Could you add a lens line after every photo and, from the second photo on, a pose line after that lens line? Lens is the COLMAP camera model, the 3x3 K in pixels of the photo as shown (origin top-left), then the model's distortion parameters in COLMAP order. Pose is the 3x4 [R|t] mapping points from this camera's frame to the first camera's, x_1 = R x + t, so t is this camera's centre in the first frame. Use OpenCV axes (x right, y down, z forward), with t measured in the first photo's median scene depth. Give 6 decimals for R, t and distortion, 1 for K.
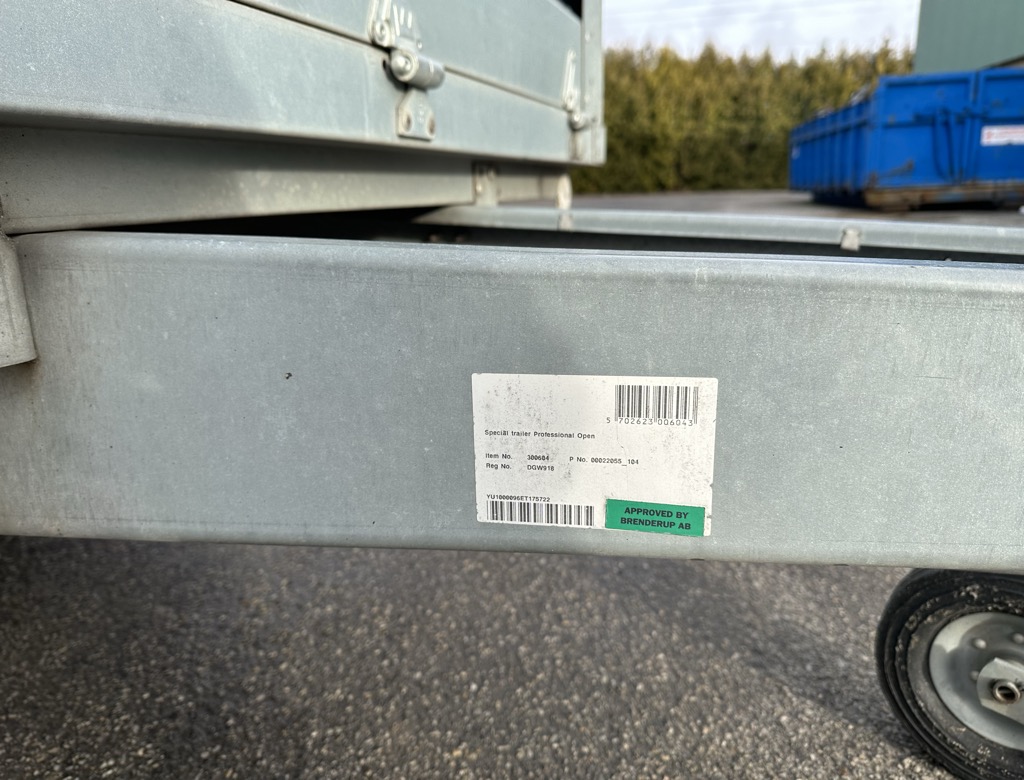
lens RADIAL K [[726.9, 0, 520.9], [0, 726.9, 387.5], [0, 0, 1]] dist [0.048775, -0.030862]
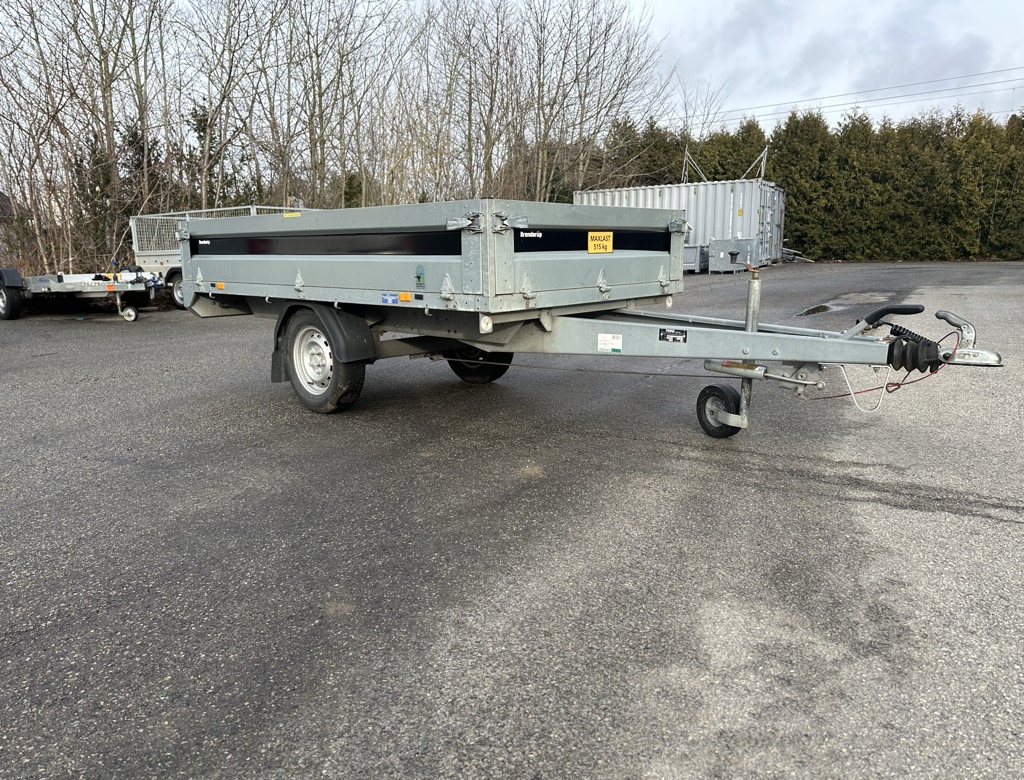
lens RADIAL K [[726.9, 0, 511.1], [0, 726.9, 389.3], [0, 0, 1]] dist [0.048775, -0.030862]
pose [[0.919794, 0.072686, -0.385612, 0.033604], [-0.102479, 0.993086, -0.057250, 0.017580], [0.378785, 0.092176, 0.920883, -0.104619]]
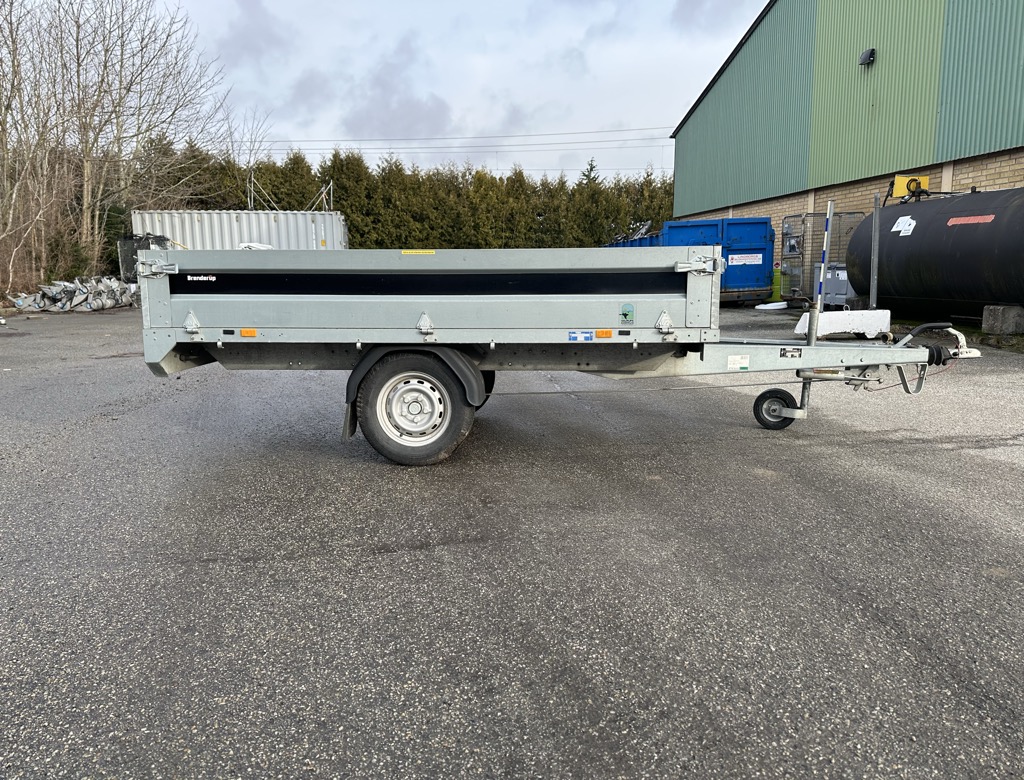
lens RADIAL K [[726.9, 0, 513.9], [0, 726.9, 391.8], [0, 0, 1]] dist [0.048775, -0.030862]
pose [[0.963894, -0.040019, 0.263263, -0.082756], [0.068858, 0.992476, -0.101242, 0.019069], [-0.257230, 0.115714, 0.959397, -0.117832]]
